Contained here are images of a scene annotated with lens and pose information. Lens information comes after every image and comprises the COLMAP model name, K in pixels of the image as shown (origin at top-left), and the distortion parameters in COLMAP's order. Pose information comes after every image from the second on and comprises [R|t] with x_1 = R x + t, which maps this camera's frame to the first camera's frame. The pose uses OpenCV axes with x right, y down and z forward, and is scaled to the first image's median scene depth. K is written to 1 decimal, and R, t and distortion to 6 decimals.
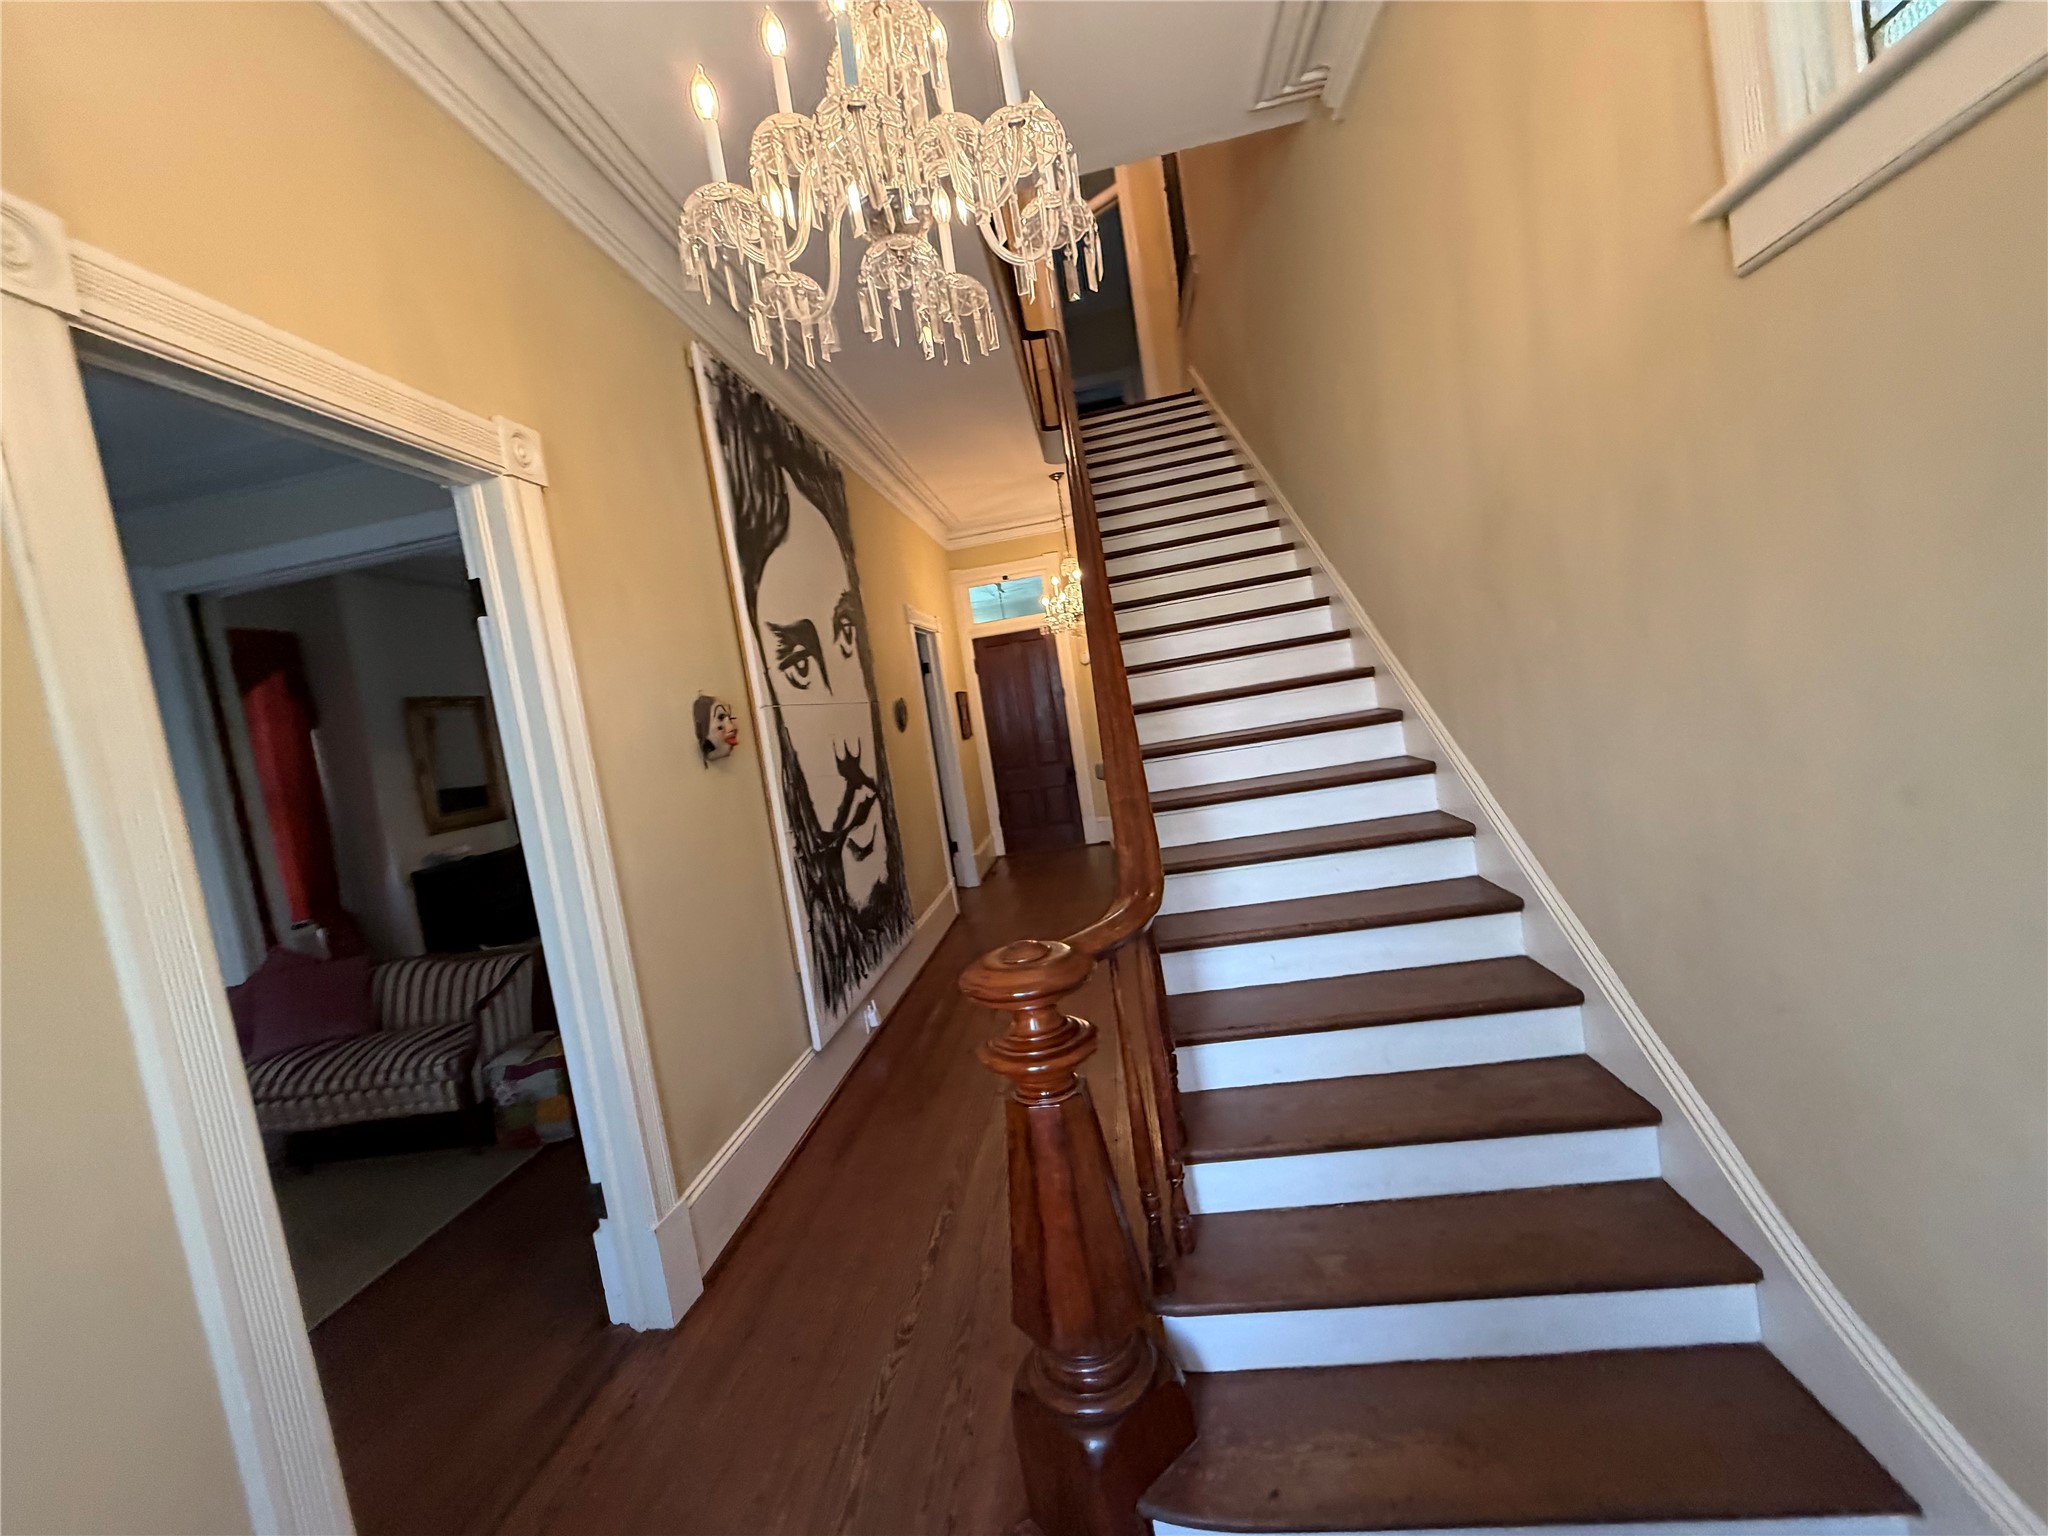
lens RADIAL K [[815.7, 0, 1019.5], [0, 815.7, 768.0], [0, 0, 1]] dist [-0.003207, 0.000236]
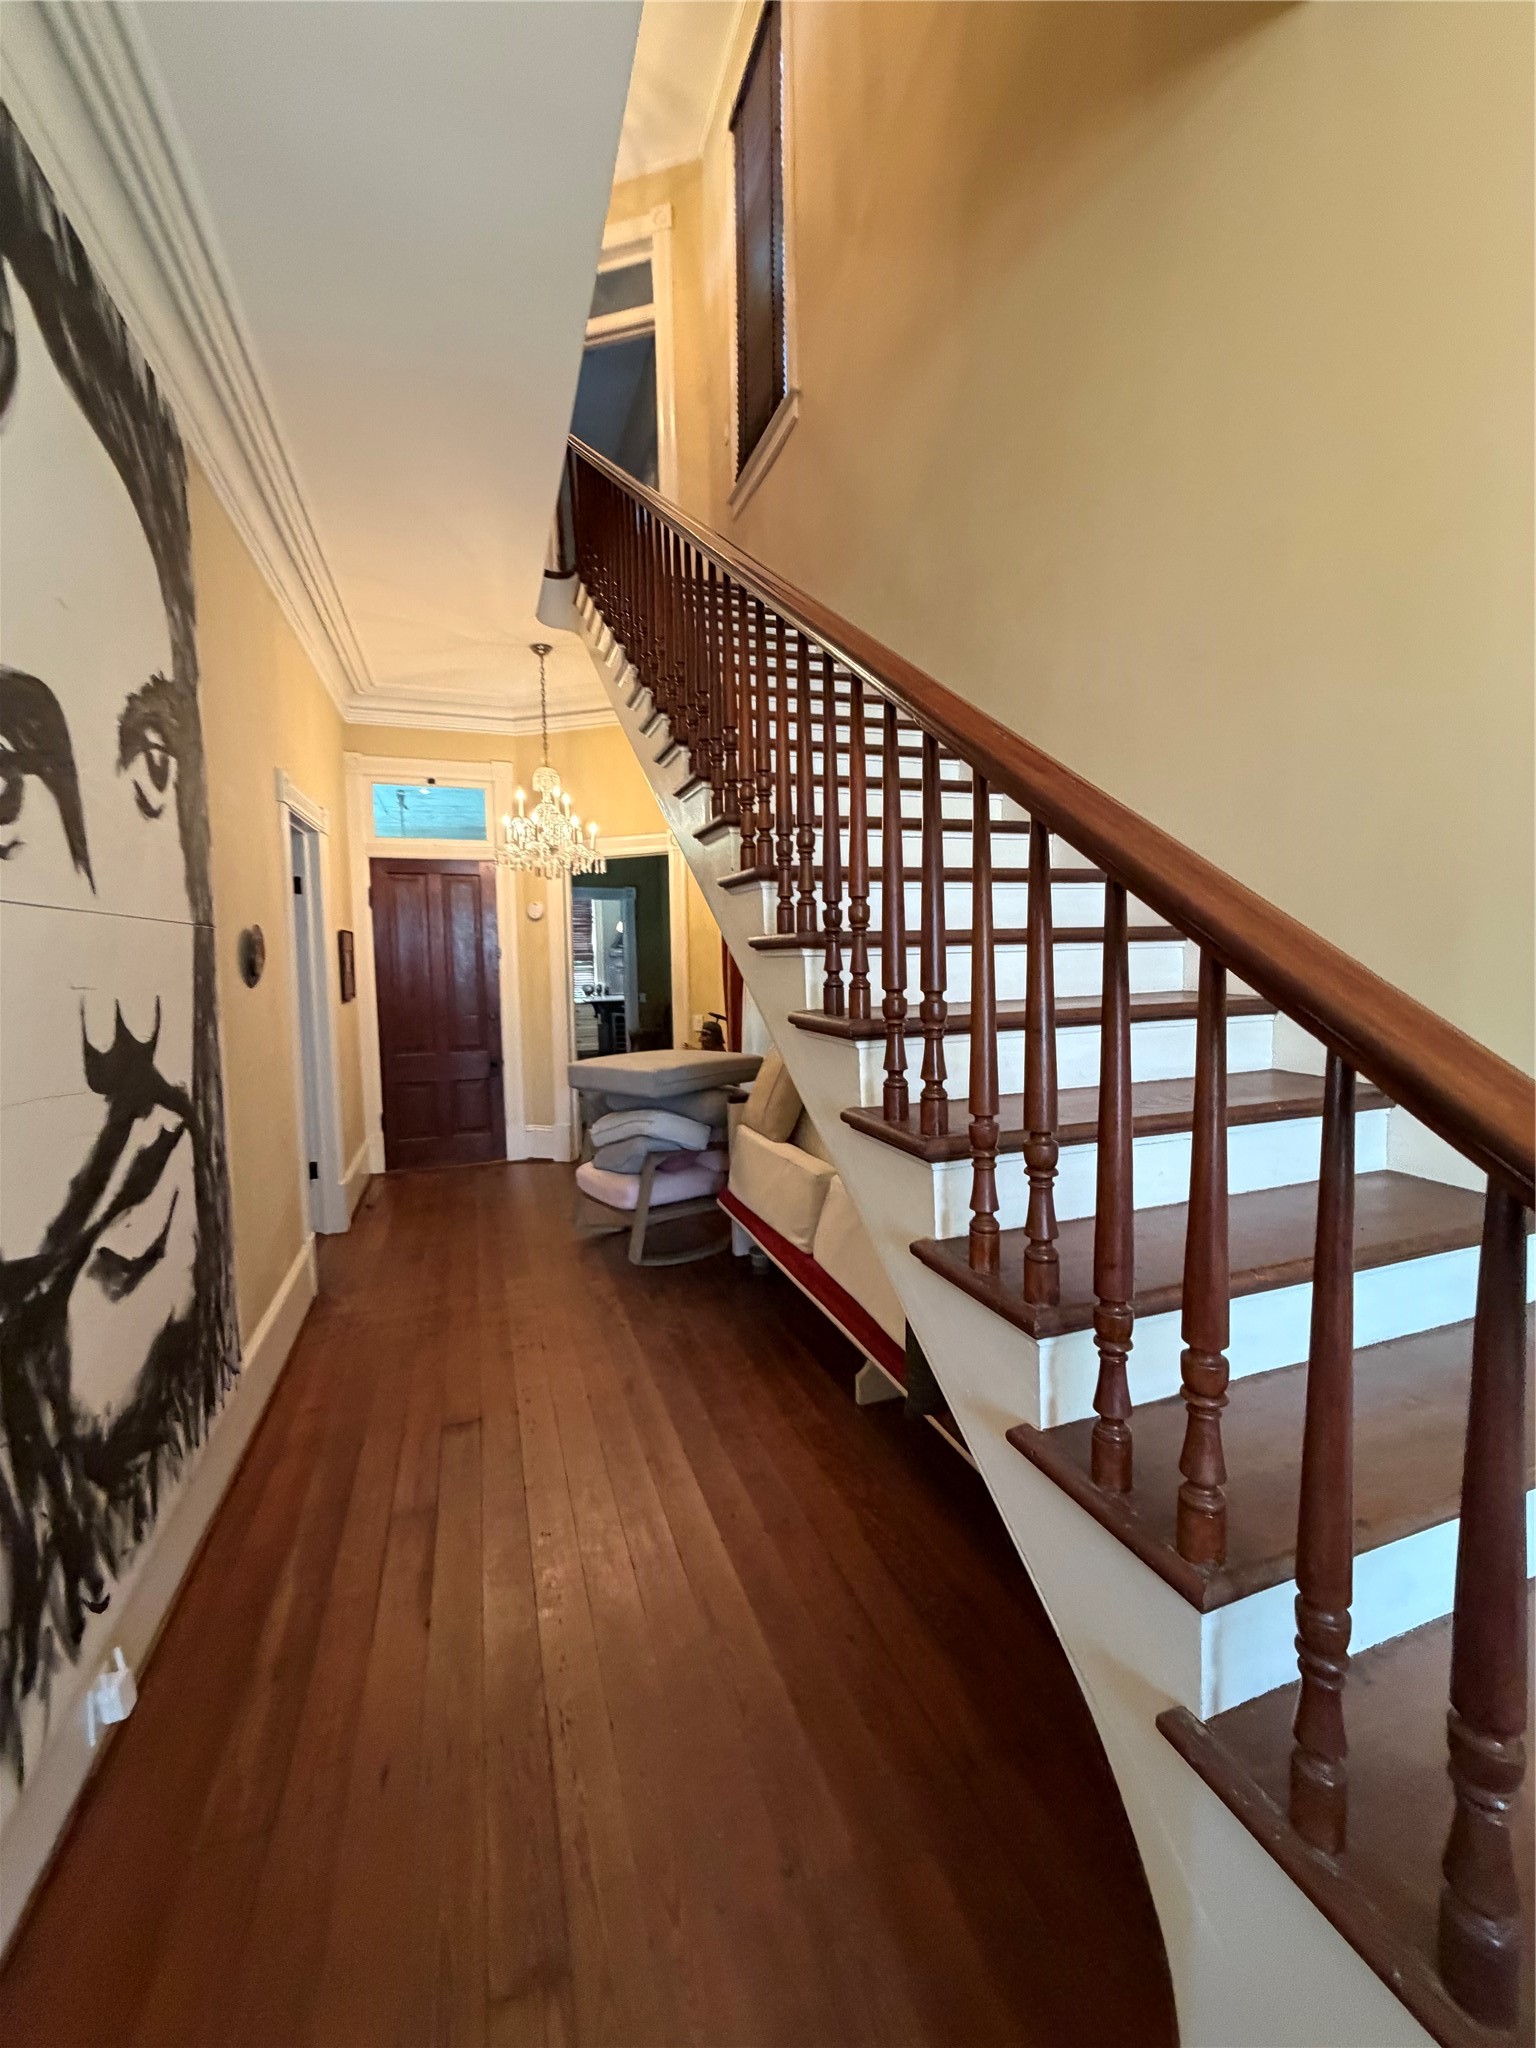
lens RADIAL K [[815.7, 0, 765.7], [0, 815.7, 1016.5], [0, 0, 1]] dist [-0.003207, 0.000236]
pose [[0.889813, 0.105979, 0.443849, -0.121622], [-0.090957, 0.994331, -0.055070, -0.040596], [-0.447169, 0.008631, 0.894408, 0.565291]]
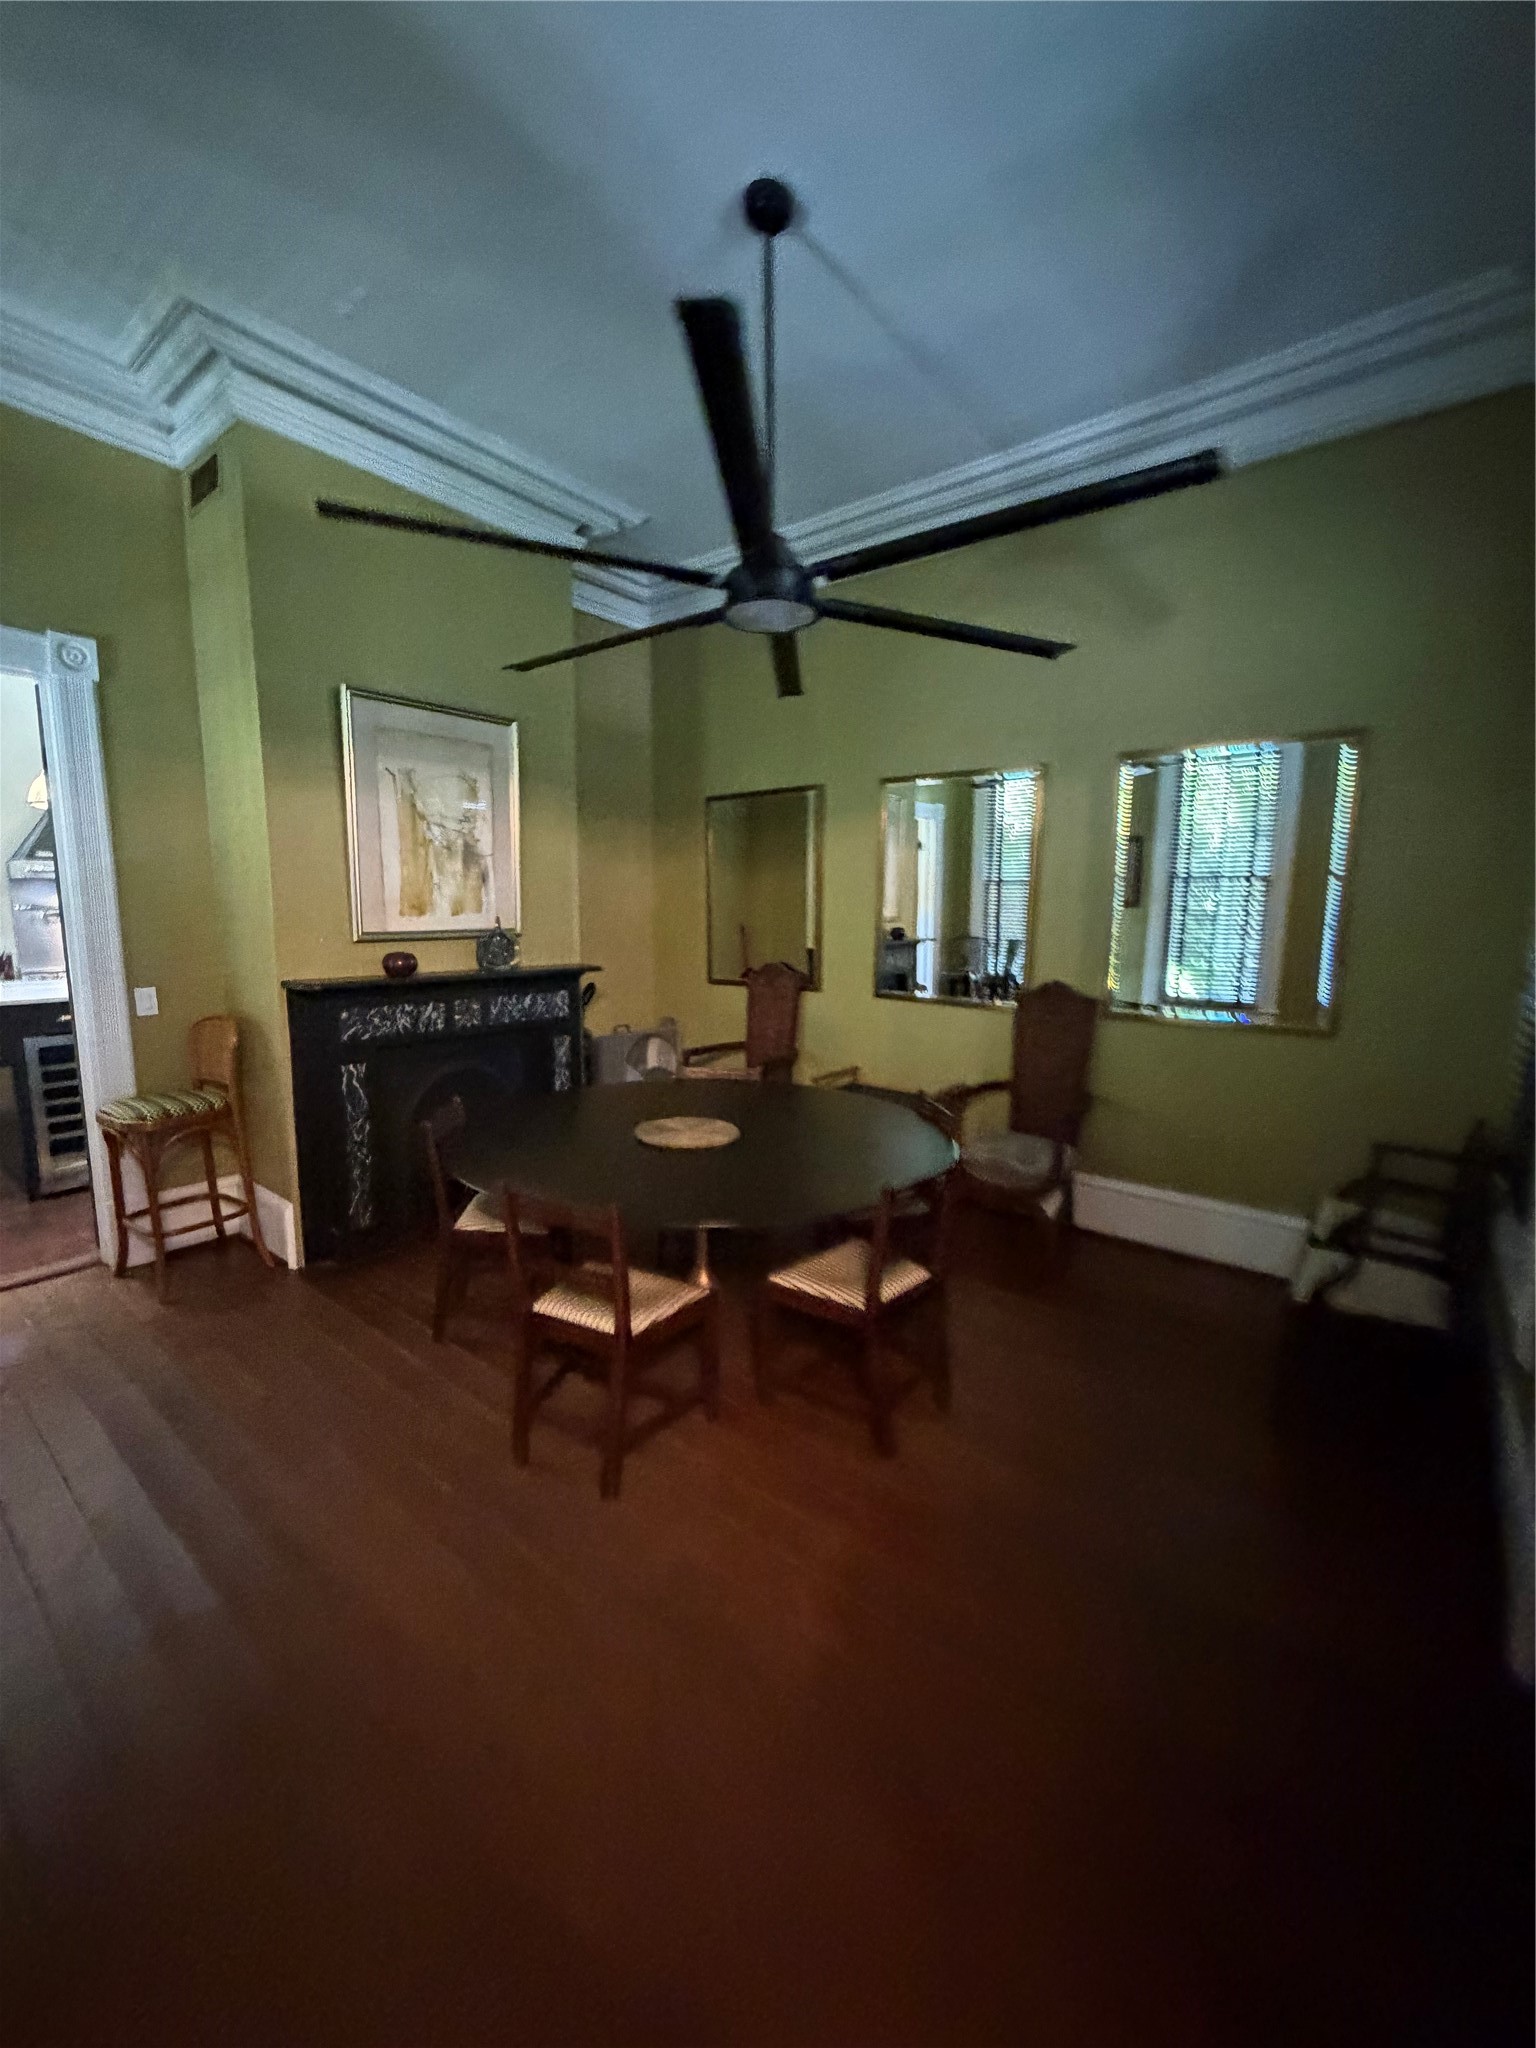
lens RADIAL K [[815.7, 0, 765.7], [0, 815.7, 1016.5], [0, 0, 1]] dist [-0.003207, 0.000236]
pose [[0.531097, 0.041640, 0.846287, 0.320003], [-0.025963, 0.999122, -0.032867, -0.187157], [-0.846913, -0.004517, 0.531712, 2.129429]]
